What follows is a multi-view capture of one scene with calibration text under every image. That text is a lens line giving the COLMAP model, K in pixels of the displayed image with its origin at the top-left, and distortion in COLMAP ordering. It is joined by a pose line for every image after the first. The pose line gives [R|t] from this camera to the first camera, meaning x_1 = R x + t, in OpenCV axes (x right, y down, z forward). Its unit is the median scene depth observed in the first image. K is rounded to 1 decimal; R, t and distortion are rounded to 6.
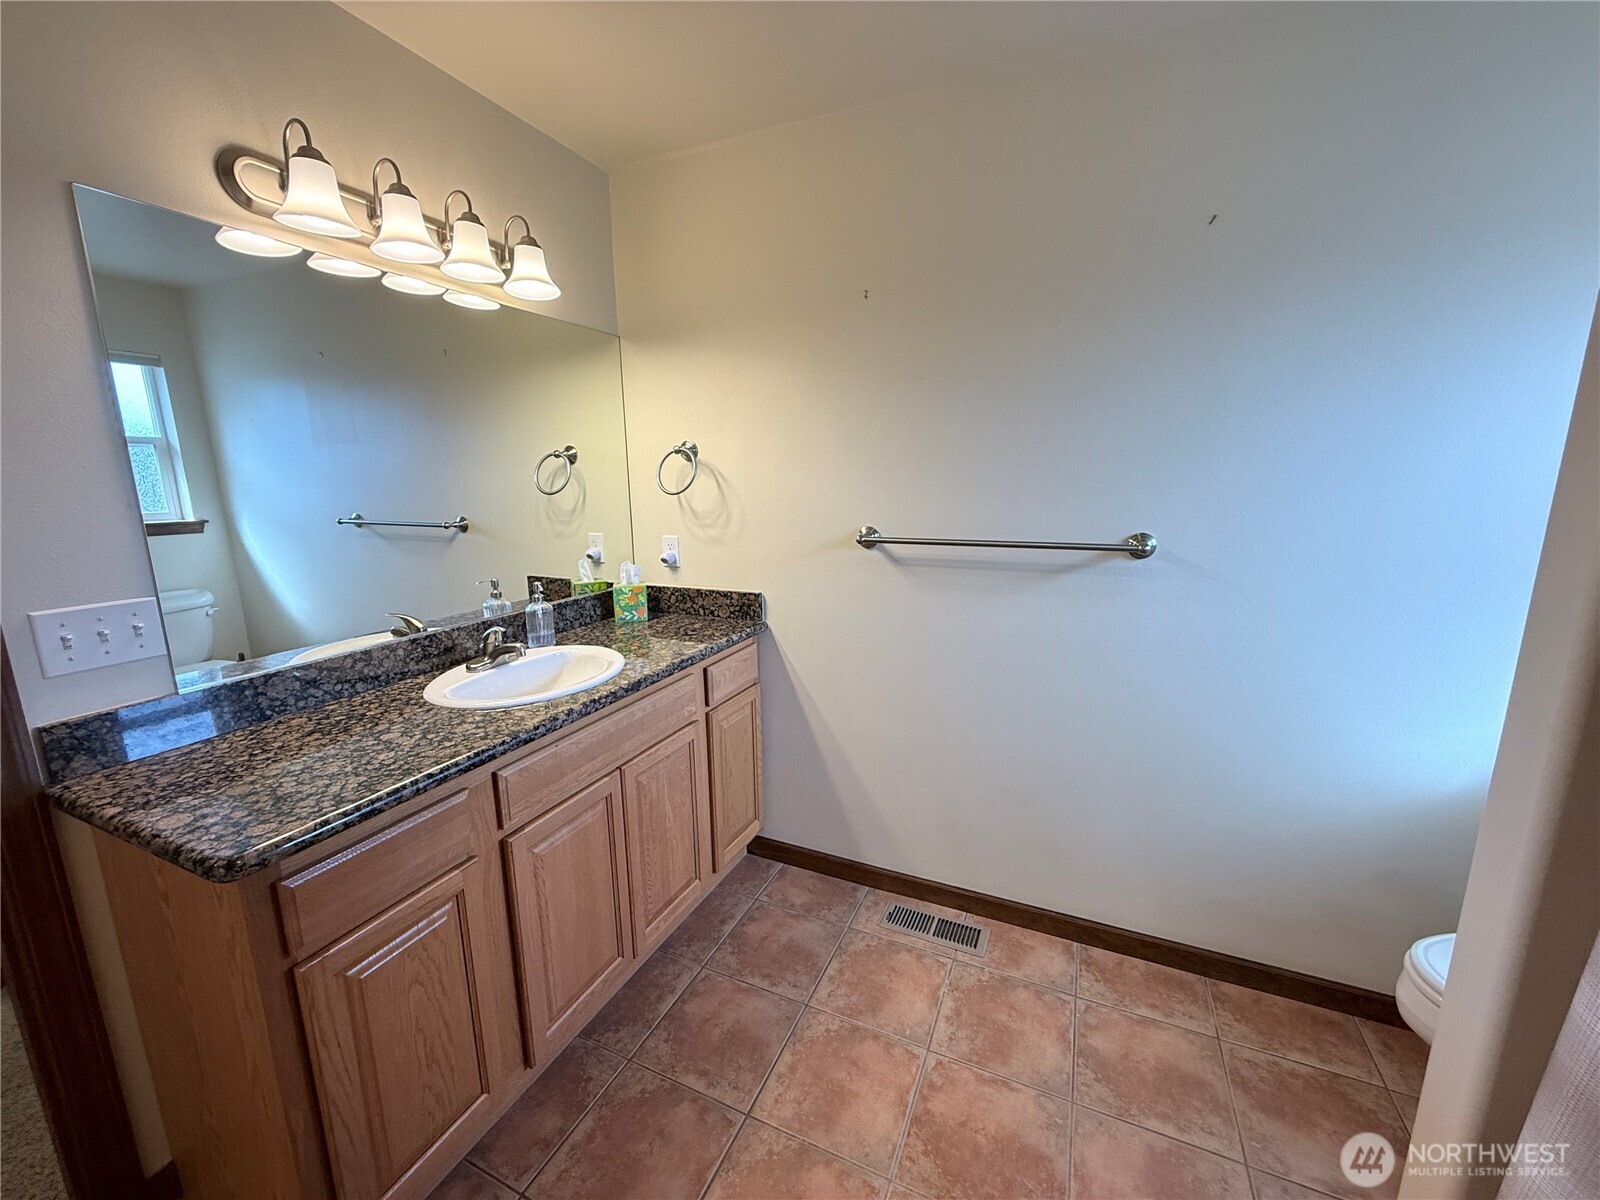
lens RADIAL K [[631.0, 0, 768.8], [0, 631.0, 595.2], [0, 0, 1]] dist [0.003429, -0.000760]
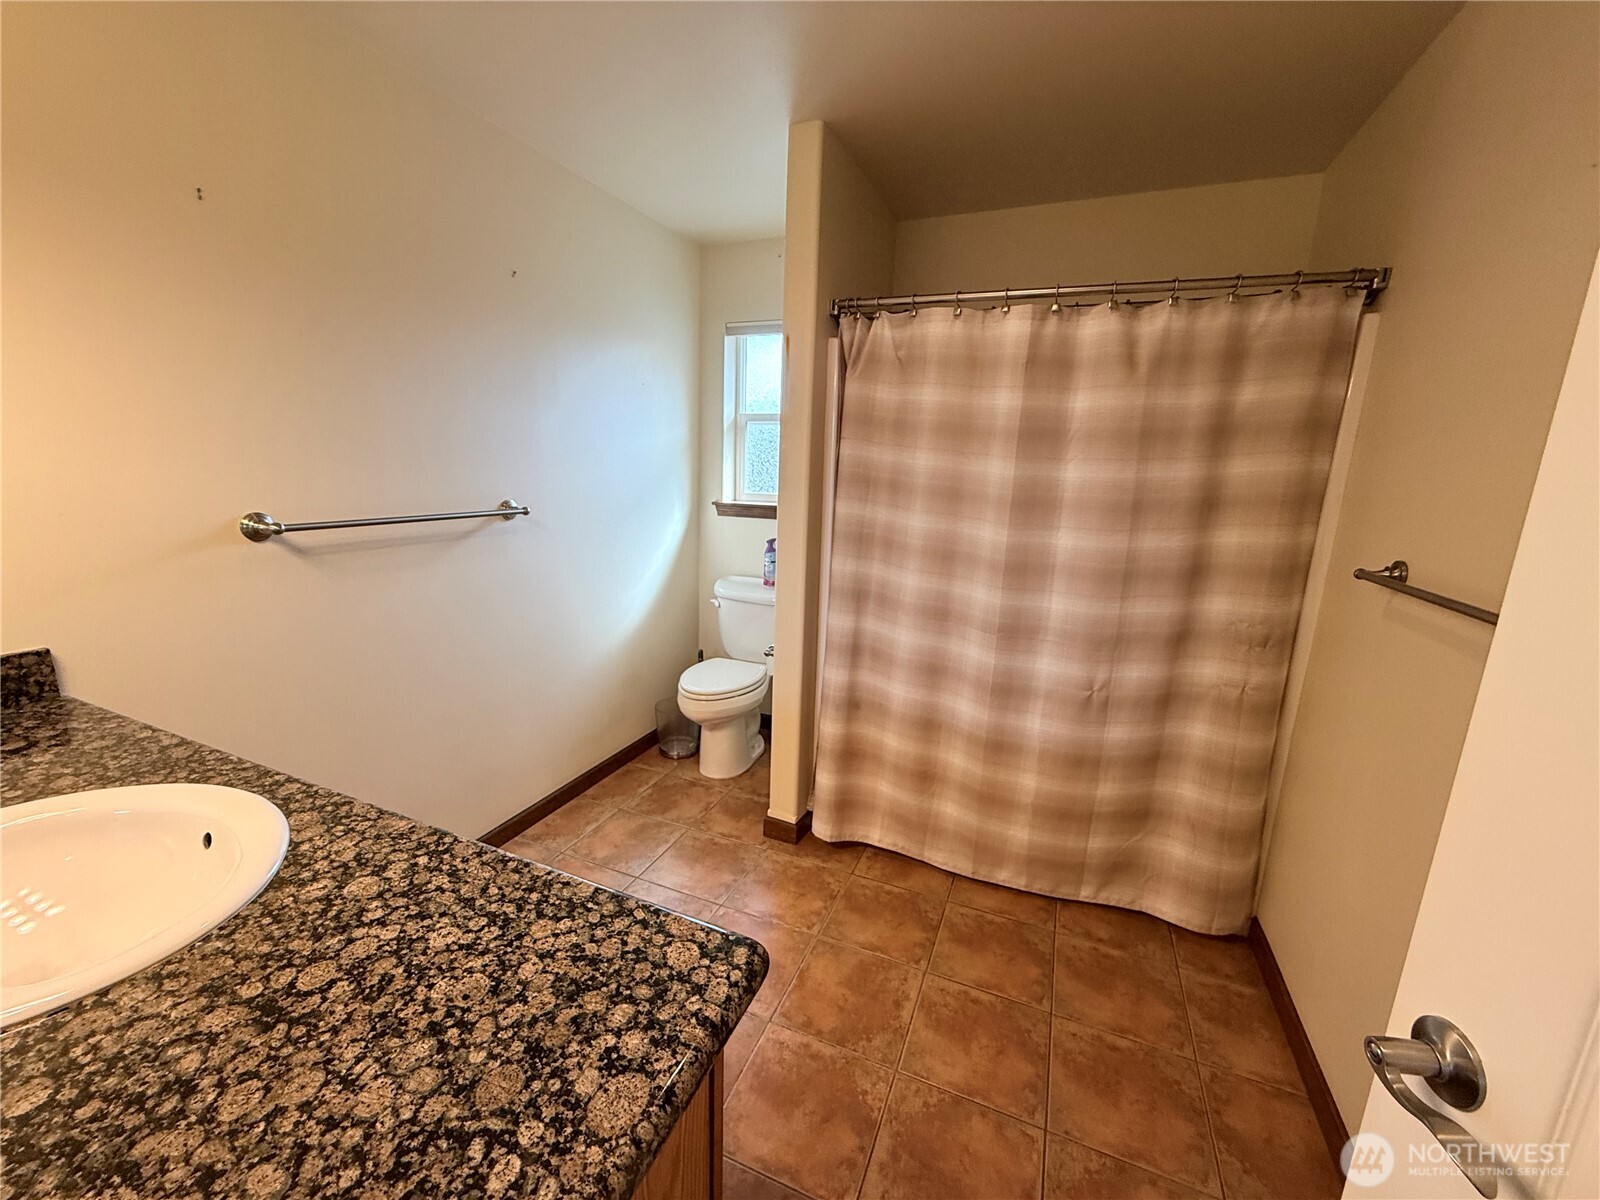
lens RADIAL K [[631.0, 0, 808.4], [0, 631.0, 594.5], [0, 0, 1]] dist [0.003429, -0.000760]
pose [[-0.038803, -0.194298, 0.980175, -1.022211], [0.160137, 0.967026, 0.198031, -0.092757], [-0.986332, 0.164647, -0.006409, 0.581772]]
